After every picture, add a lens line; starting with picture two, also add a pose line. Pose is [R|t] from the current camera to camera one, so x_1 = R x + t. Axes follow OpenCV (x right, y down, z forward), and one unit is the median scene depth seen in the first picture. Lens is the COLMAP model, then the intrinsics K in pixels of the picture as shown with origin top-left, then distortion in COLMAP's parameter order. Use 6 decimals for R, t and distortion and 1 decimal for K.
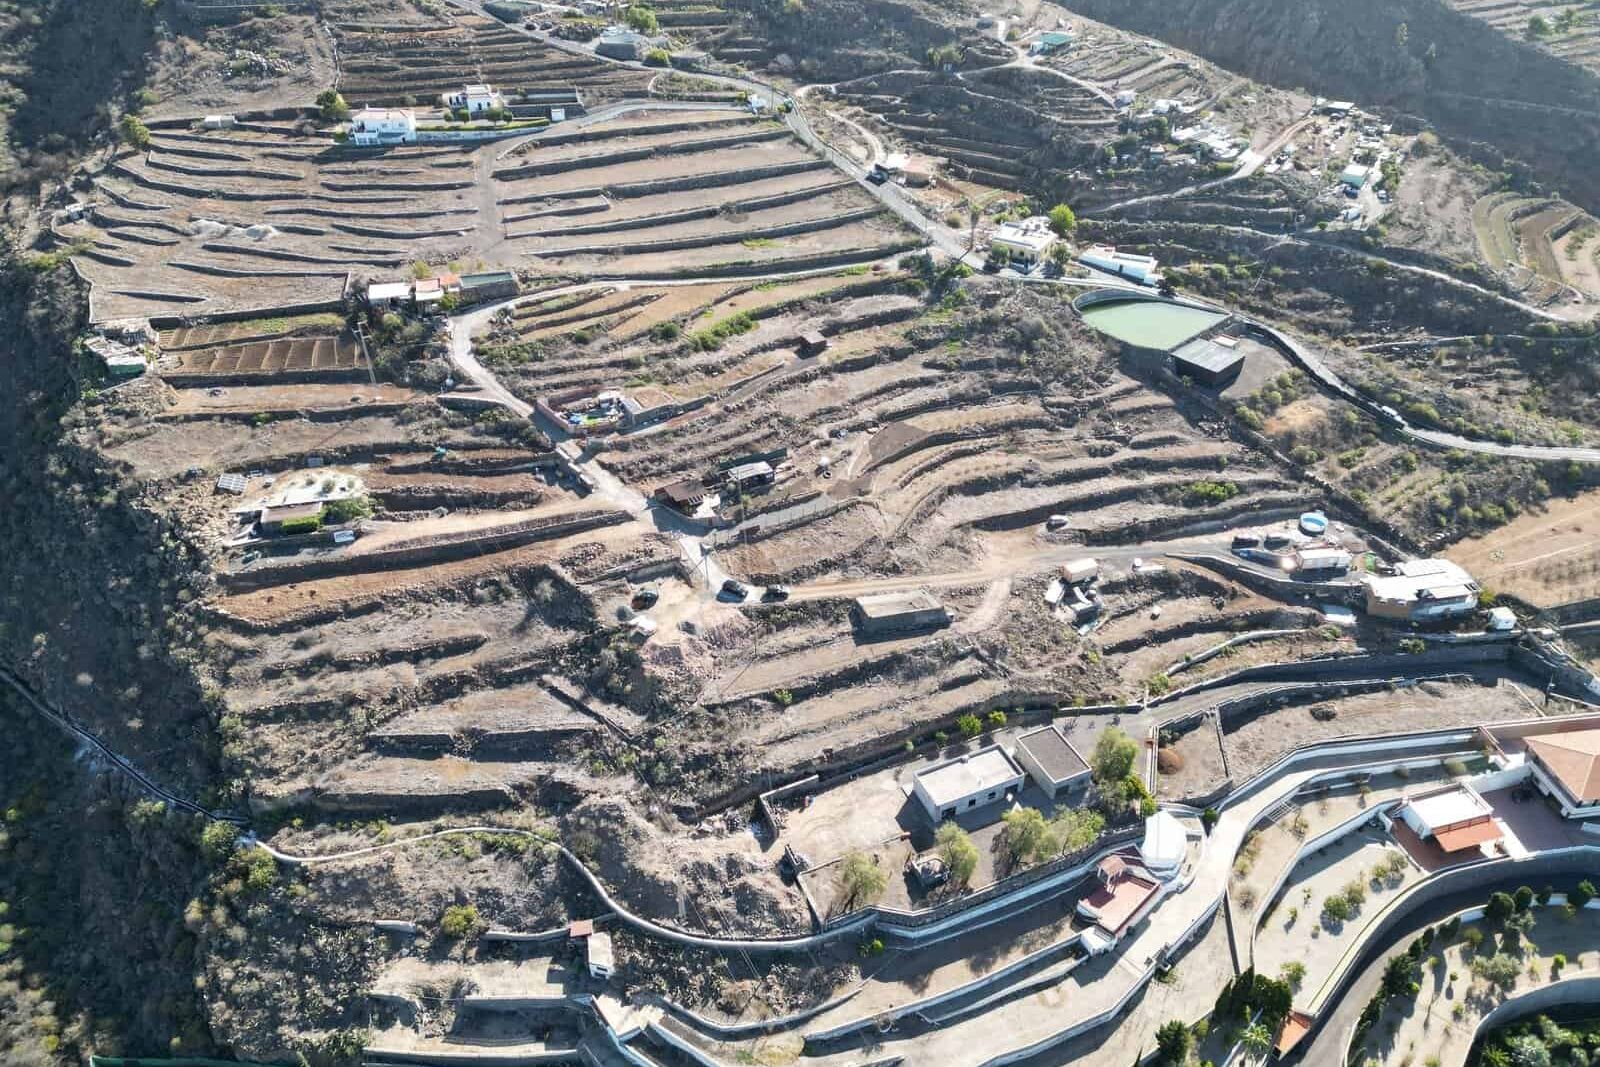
lens RADIAL K [[1104.7, 0, 792.6], [0, 1104.7, 524.3], [0, 0, 1]] dist [0.084674, -0.081596]
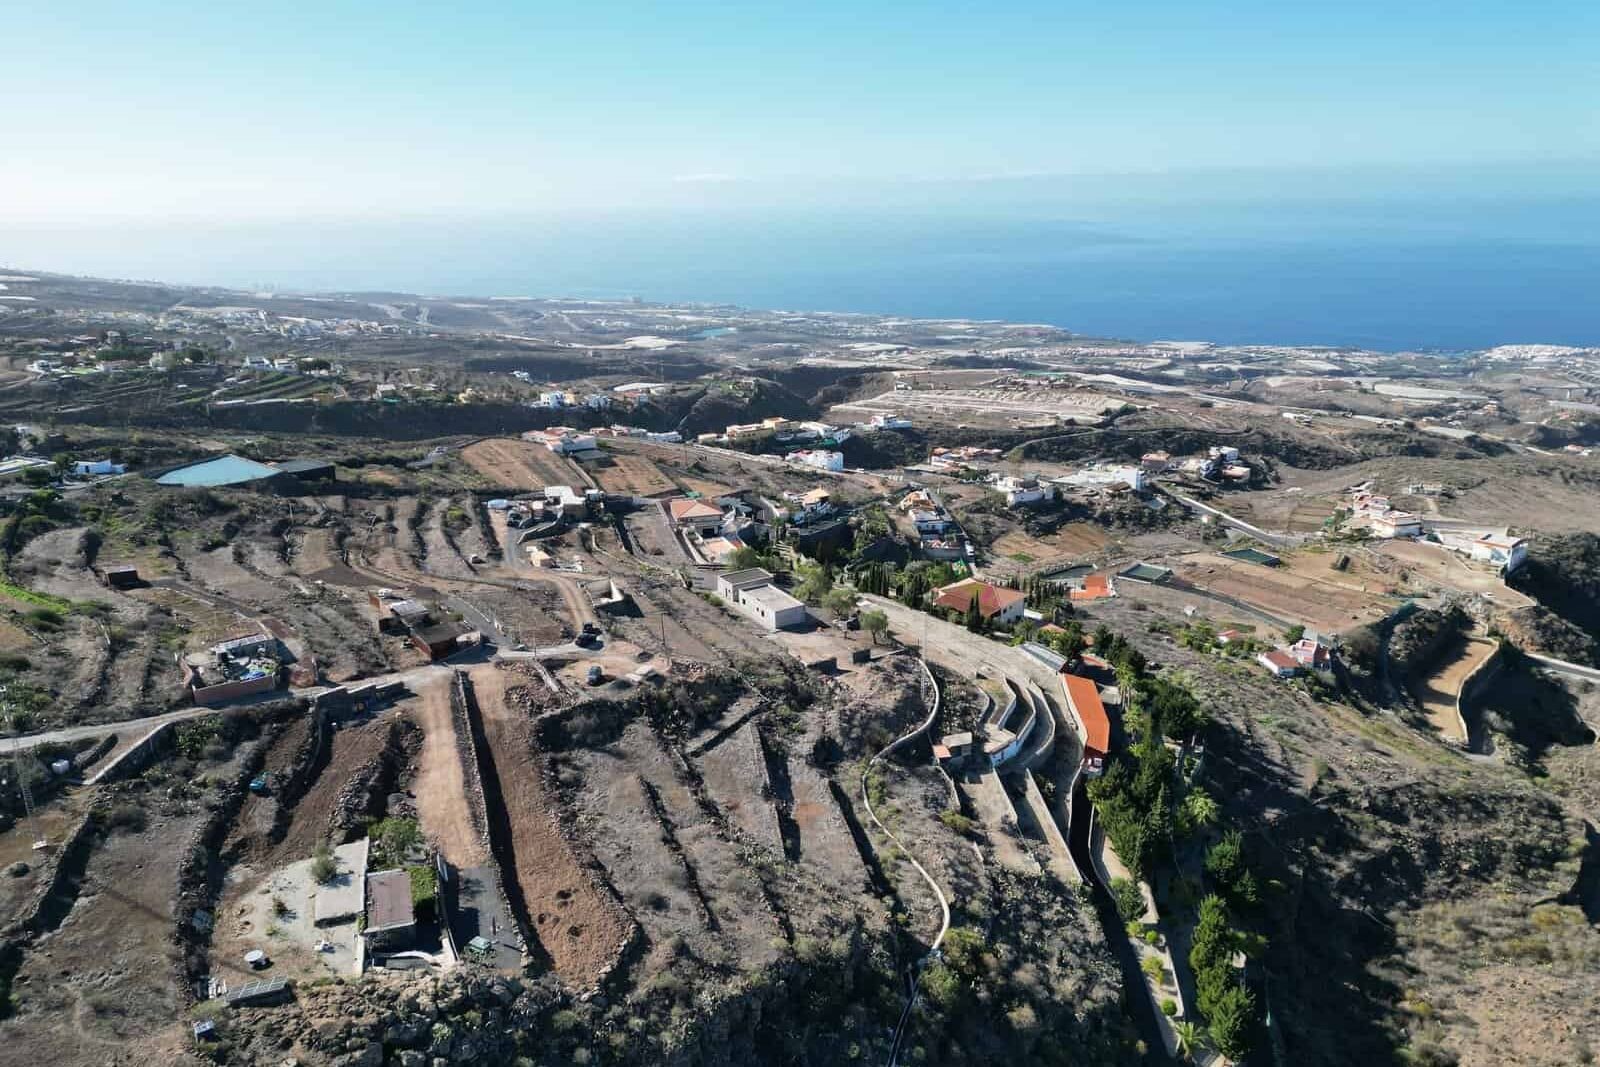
lens RADIAL K [[1104.7, 0, 800.1], [0, 1104.7, 542.4], [0, 0, 1]] dist [0.084674, -0.081596]
pose [[-0.125276, -0.300080, 0.945652, -0.753901], [0.584937, 0.747536, 0.314703, -0.155770], [-0.801346, 0.592571, 0.081880, 0.568120]]
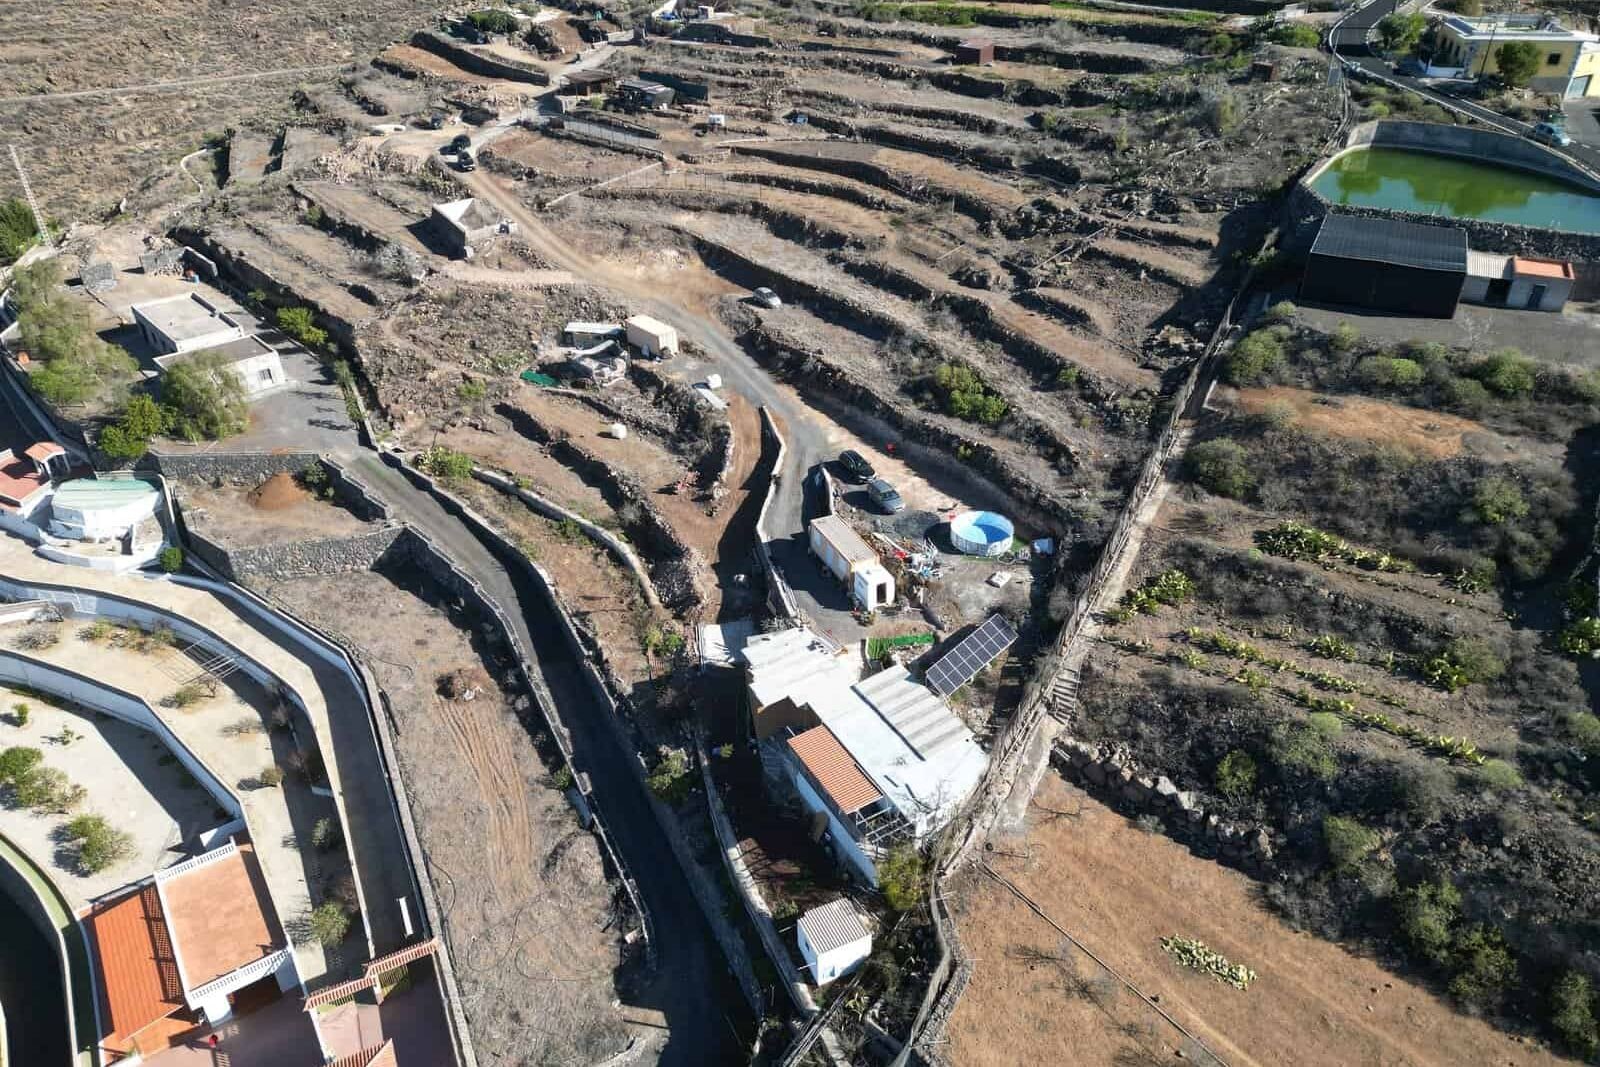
lens RADIAL K [[1104.7, 0, 811.3], [0, 1104.7, 522.3], [0, 0, 1]] dist [0.084674, -0.081596]
pose [[0.331442, 0.497682, -0.801535, 0.680120], [-0.539281, 0.797028, 0.271886, -0.070859], [0.774159, 0.342138, 0.532560, 0.668673]]
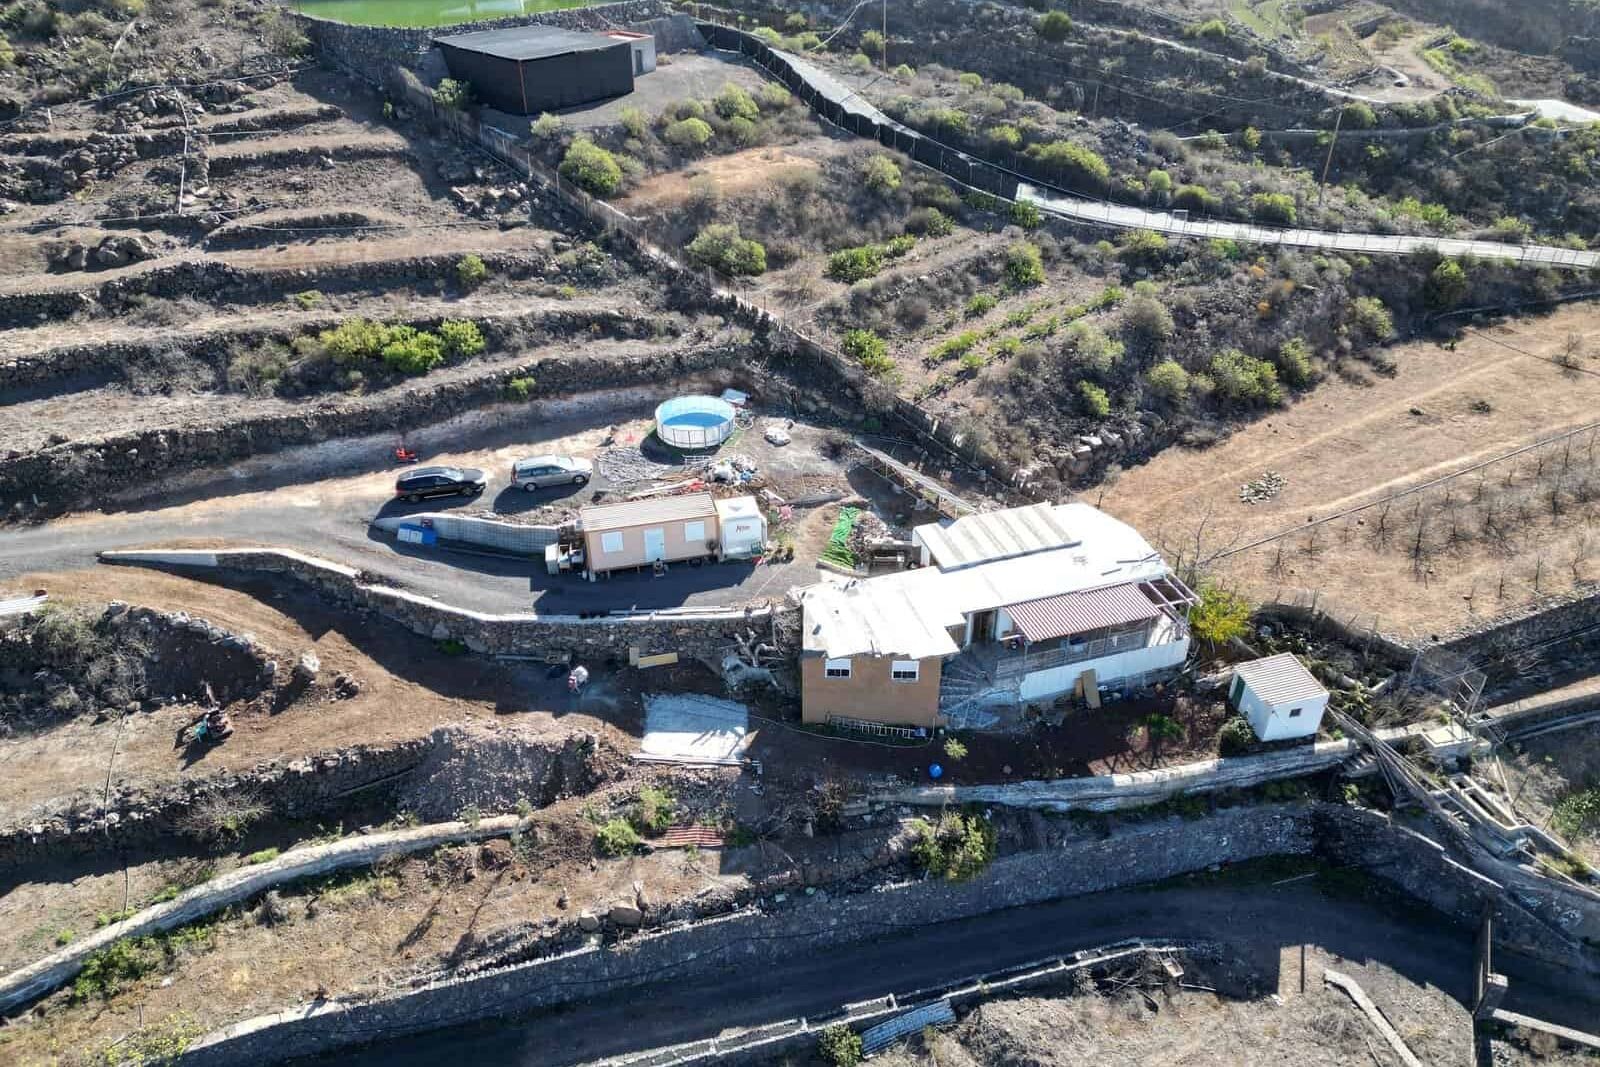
lens RADIAL K [[1113.9, 0, 792.6], [0, 1113.9, 534.0], [0, 0, 1]] dist [0.060211, -0.031468]
pose [[0.991628, -0.068465, 0.109480, 0.409930], [0.074341, 0.995952, -0.050525, 0.041835], [-0.105578, 0.058241, 0.992704, 0.625104]]
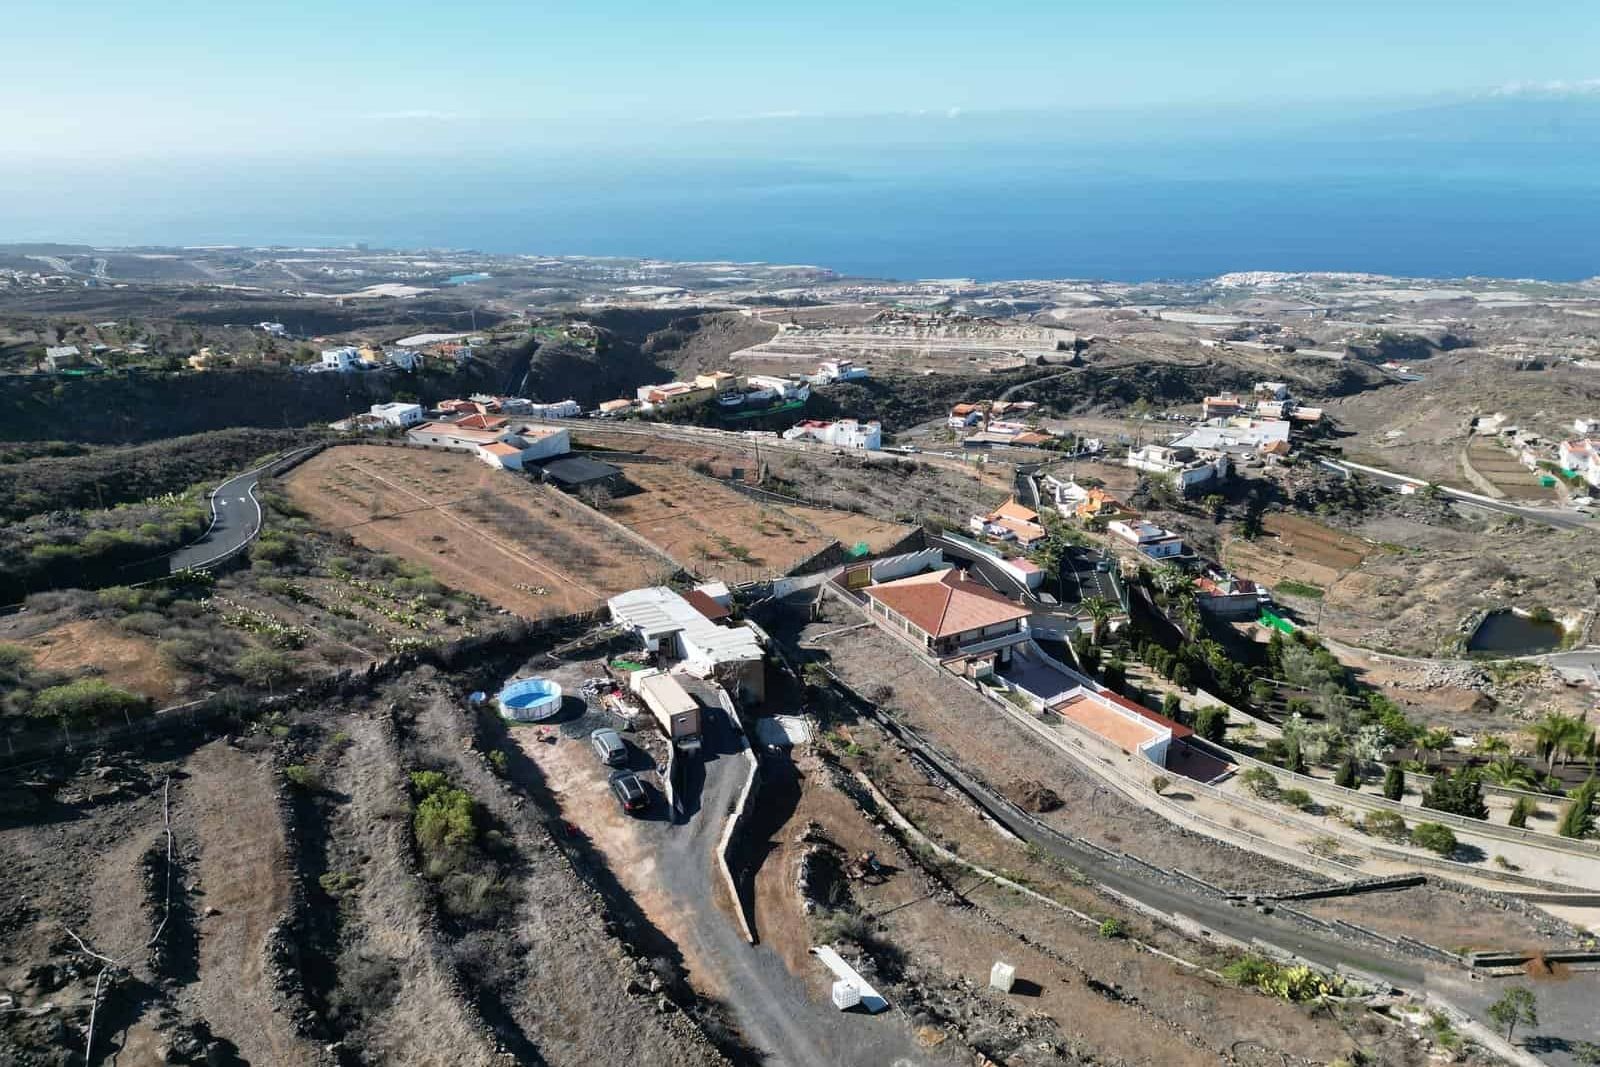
lens RADIAL K [[1104.7, 0, 799.5], [0, 1104.7, 540.7], [0, 0, 1]] dist [0.084674, -0.081596]
pose [[-0.345360, -0.322771, 0.881218, 0.089501], [0.554667, 0.687234, 0.469099, -0.157071], [-0.757014, 0.650791, -0.058313, 0.820925]]
